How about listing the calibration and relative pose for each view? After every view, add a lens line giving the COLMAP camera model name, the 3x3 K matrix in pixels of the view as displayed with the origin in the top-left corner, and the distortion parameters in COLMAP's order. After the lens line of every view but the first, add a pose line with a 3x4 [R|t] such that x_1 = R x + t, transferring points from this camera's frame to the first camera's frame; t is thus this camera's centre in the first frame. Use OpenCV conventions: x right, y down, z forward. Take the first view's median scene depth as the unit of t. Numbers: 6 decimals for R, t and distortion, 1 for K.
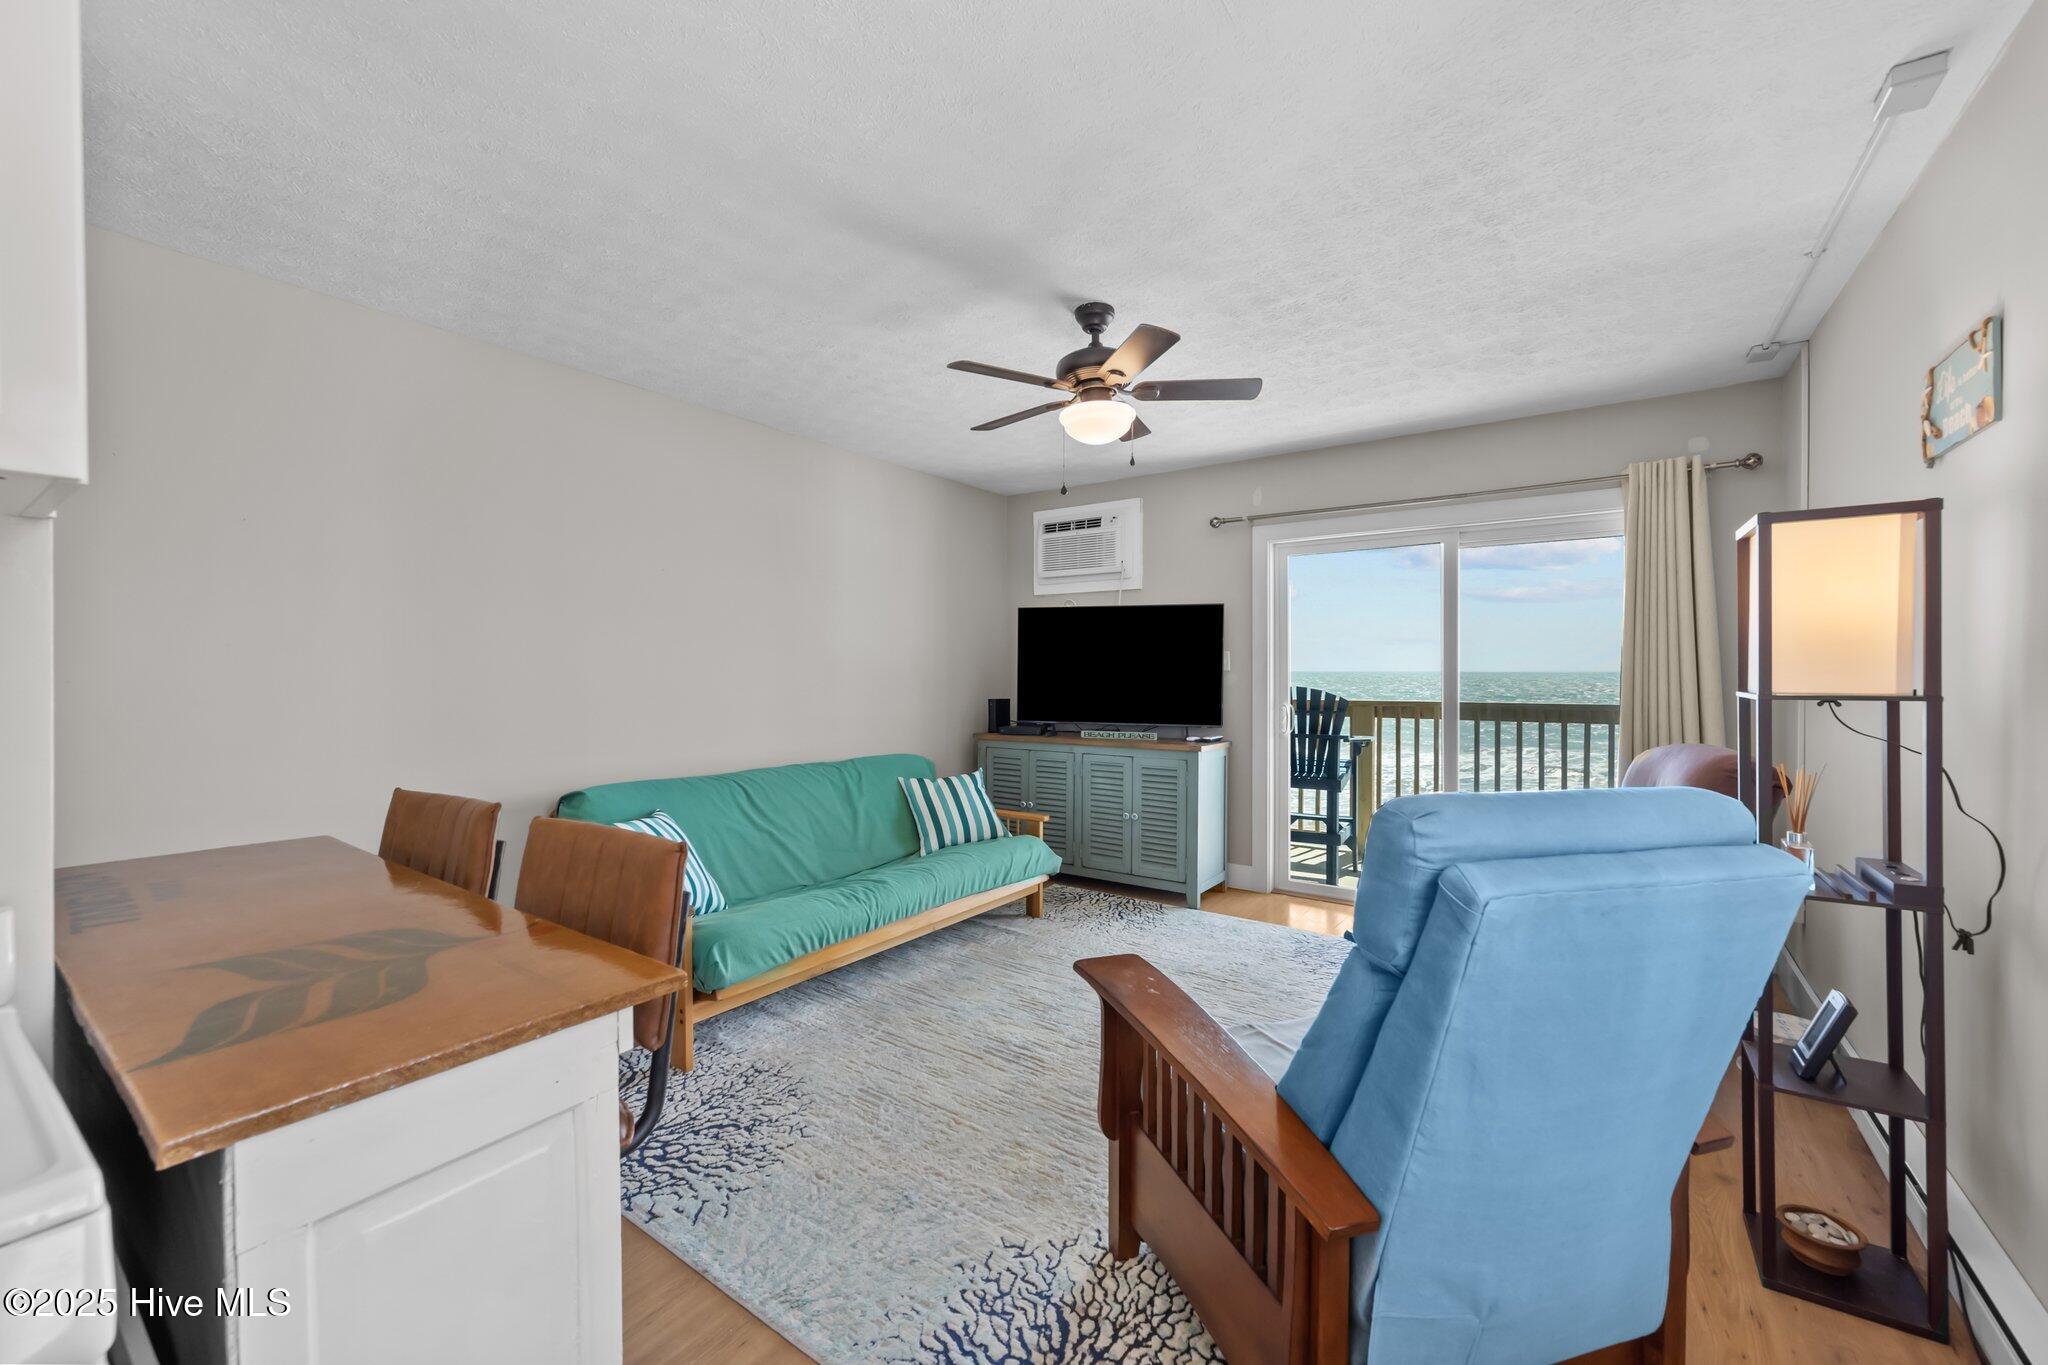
lens RADIAL K [[811.3, 0, 1026.1], [0, 811.3, 676.7], [0, 0, 1]] dist [0.000135, 0.000575]
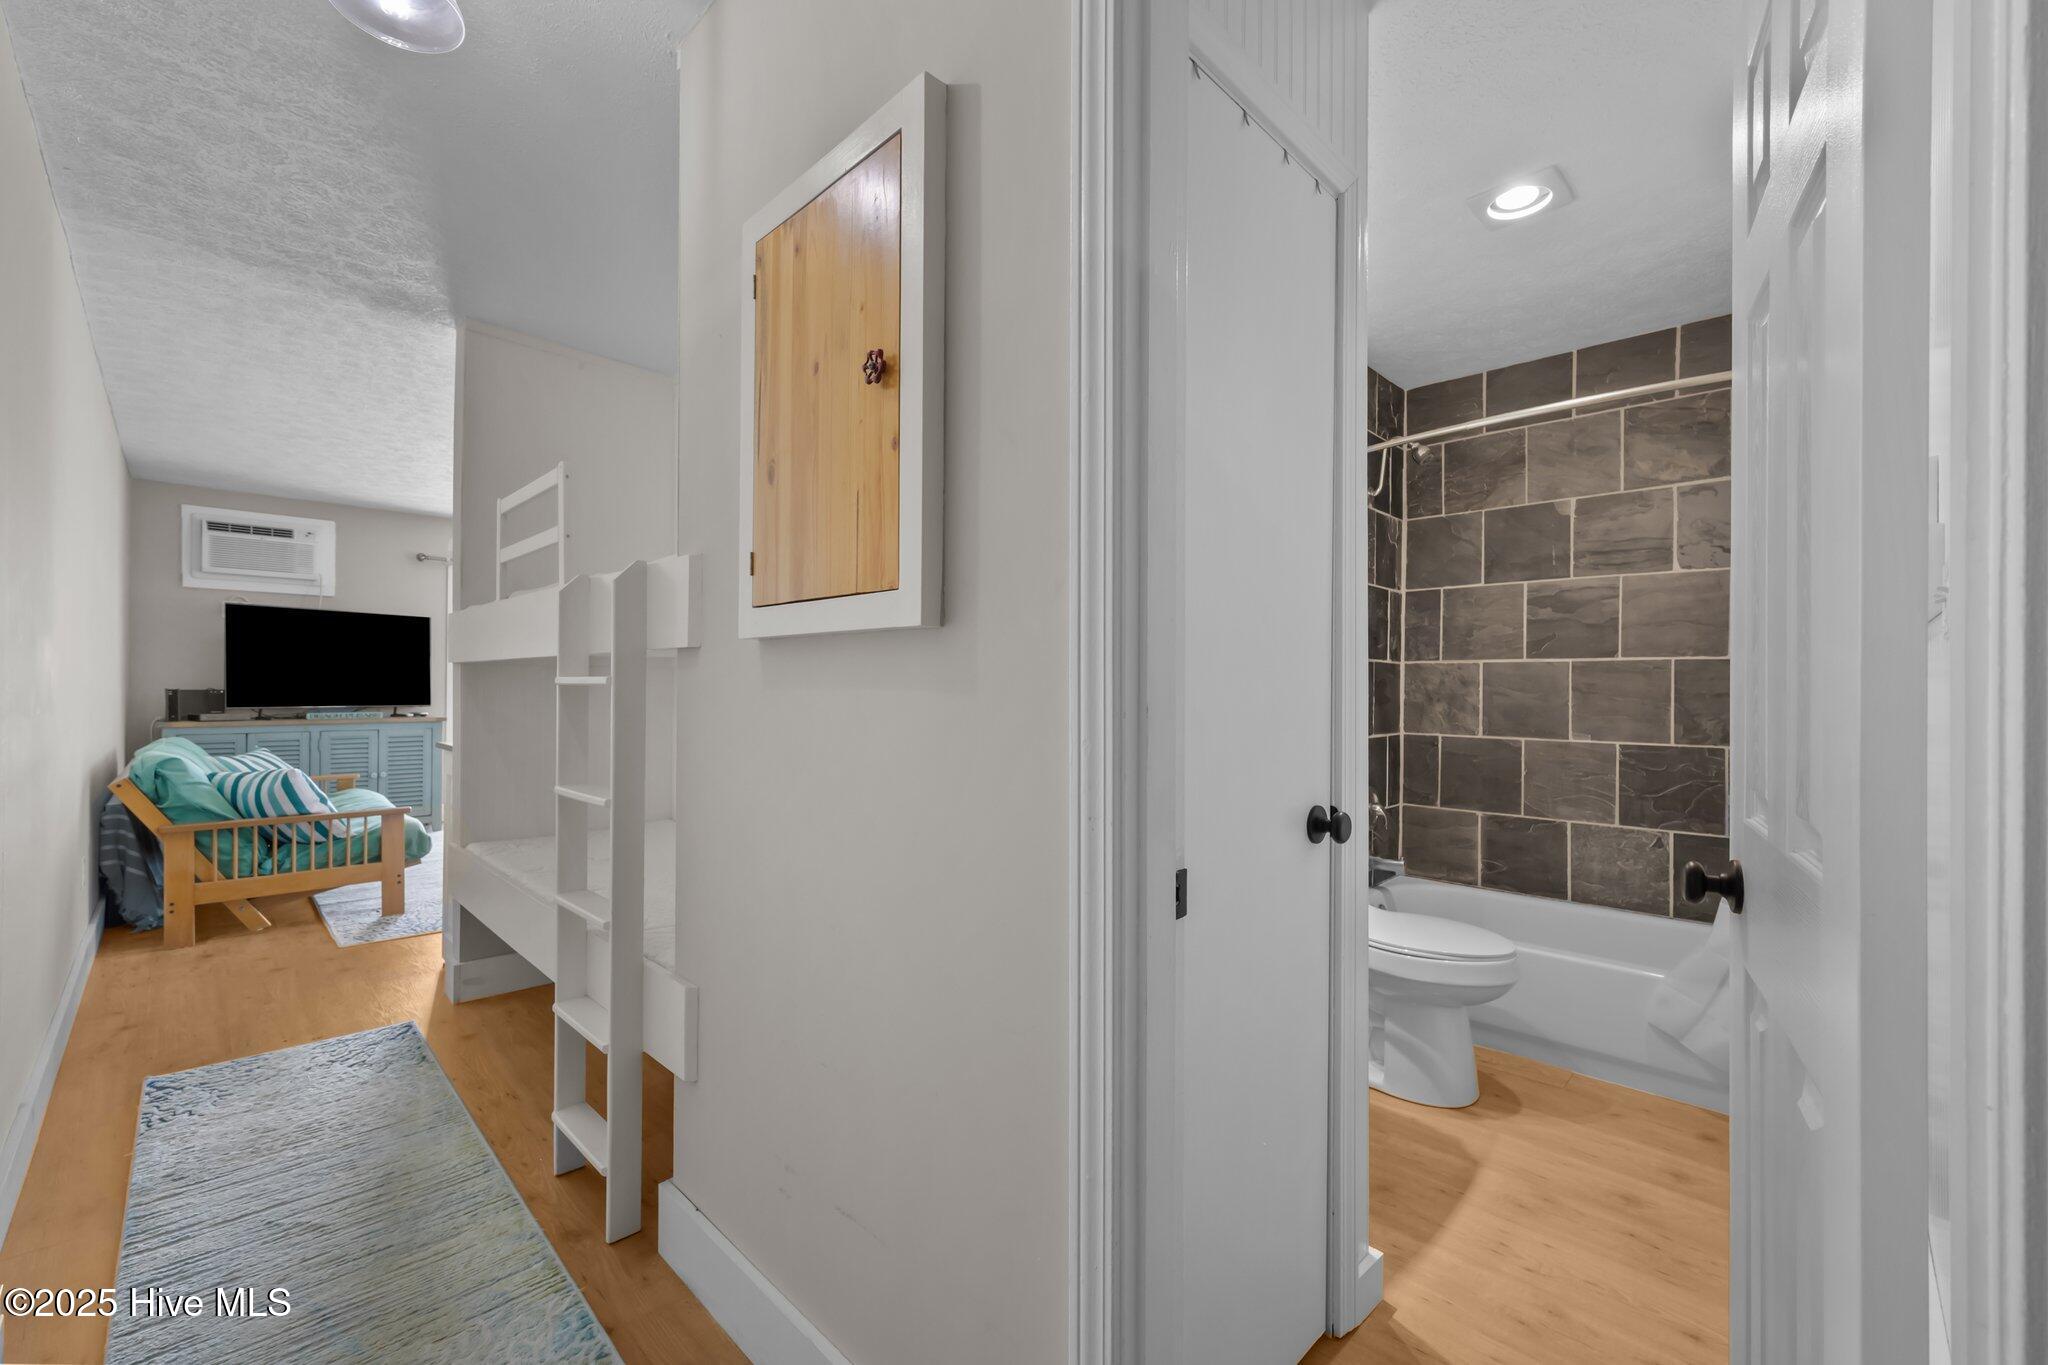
lens RADIAL K [[811.3, 0, 1014.7], [0, 811.3, 682.5], [0, 0, 1]] dist [0.000135, 0.000575]
pose [[0.167575, 0.002037, 0.985857, -1.242264], [0.003408, 0.999991, -0.002645, 0.038391], [-0.985853, 0.003803, 0.167566, -0.292180]]
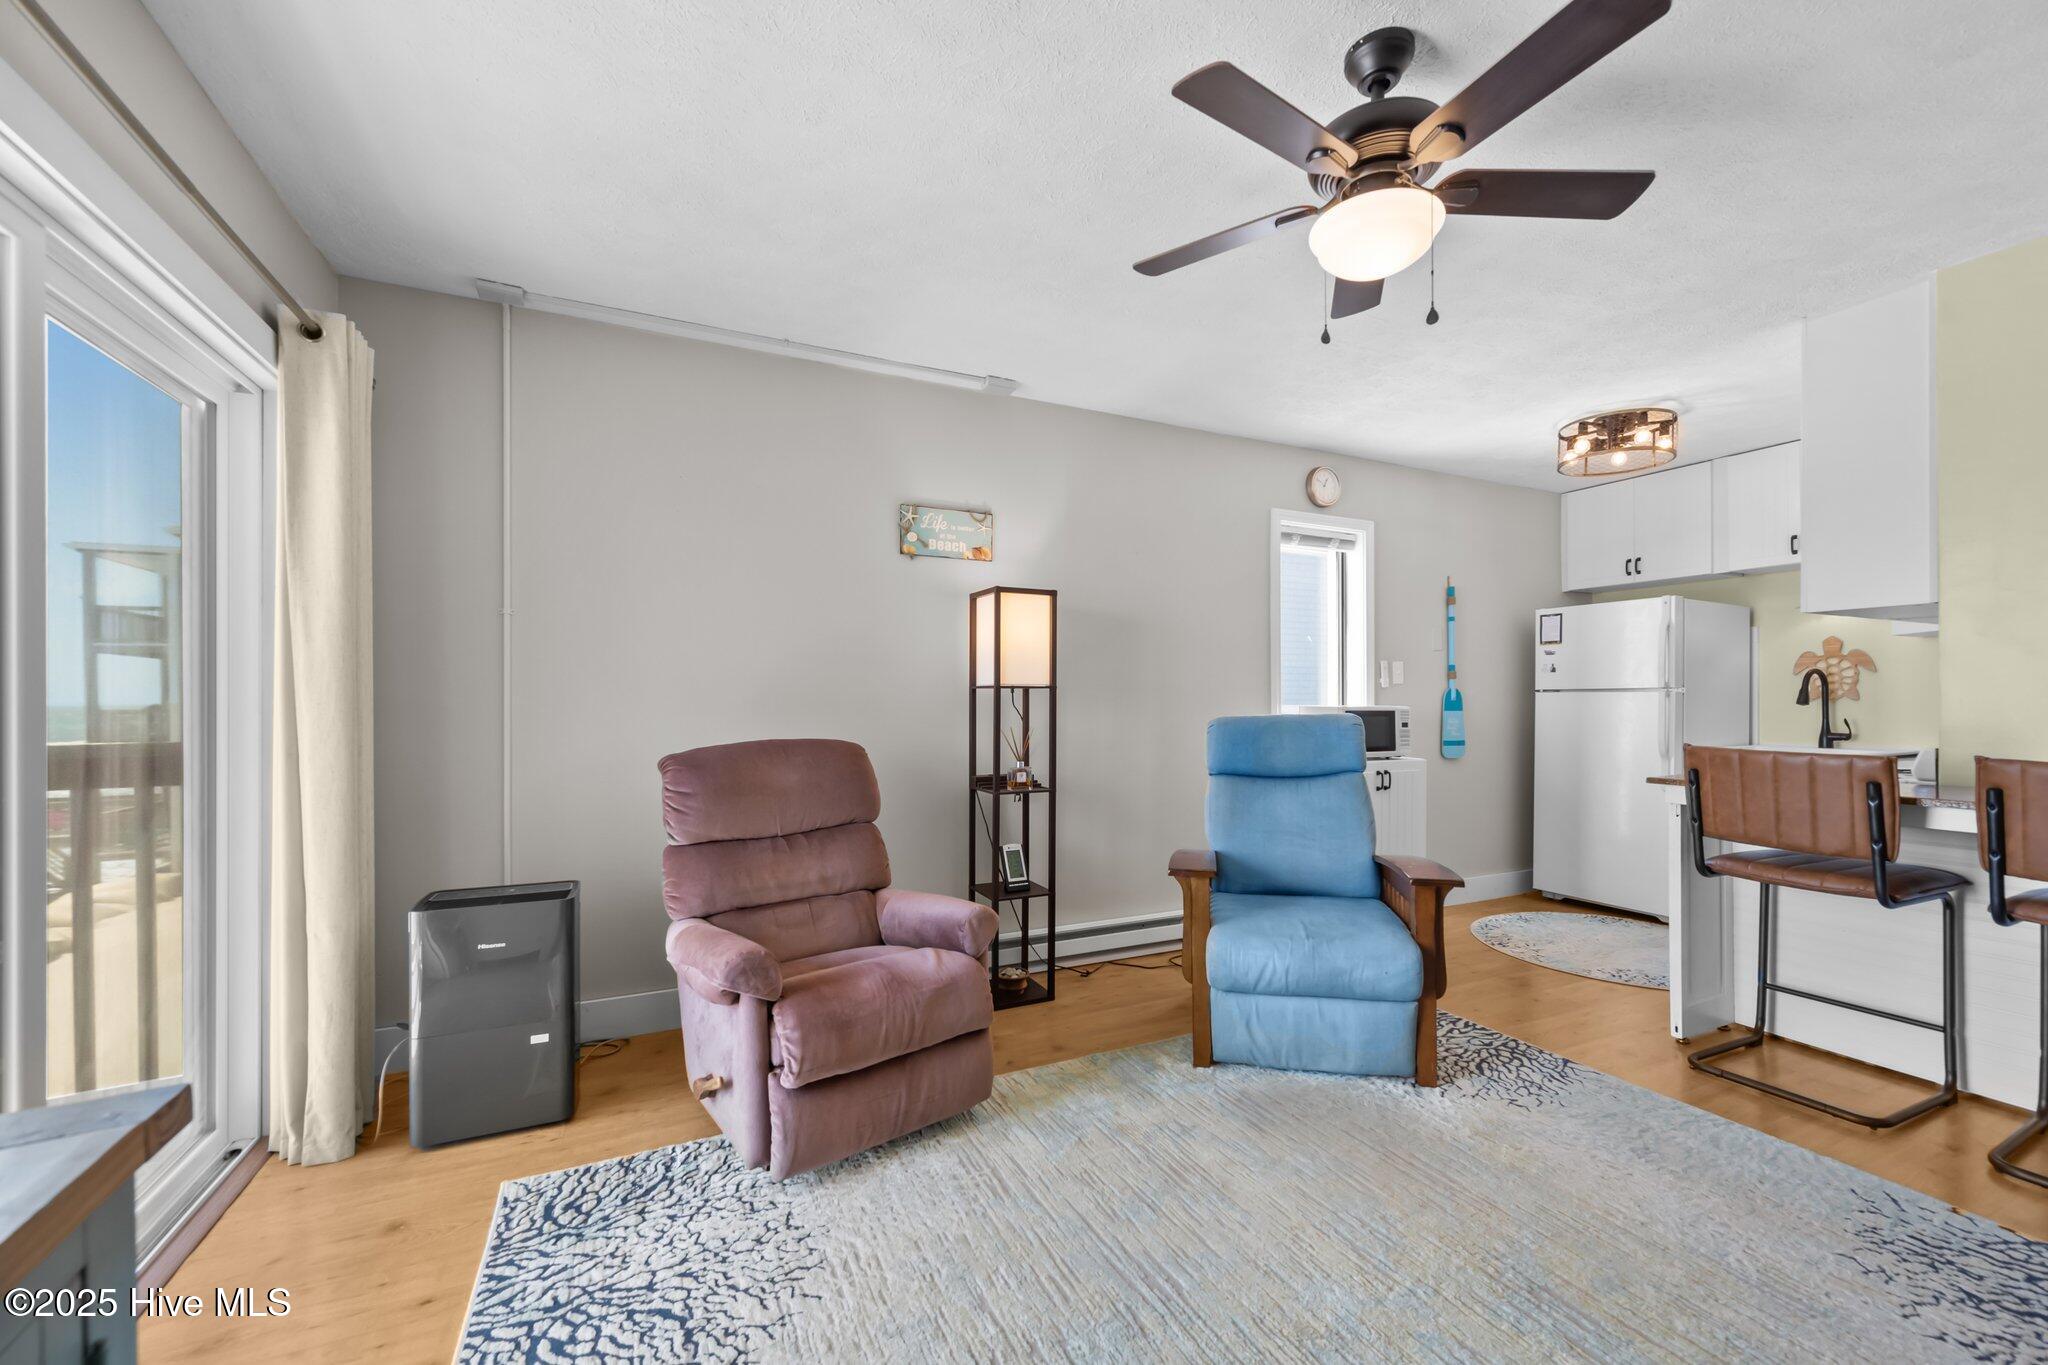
lens RADIAL K [[811.3, 0, 1036.1], [0, 811.3, 702.5], [0, 0, 1]] dist [0.000135, 0.000575]
pose [[-0.873594, 0.003009, 0.486646, 0.012792], [0.007194, 0.999951, 0.006731, 0.022475], [-0.486602, 0.009381, -0.873574, 1.246806]]
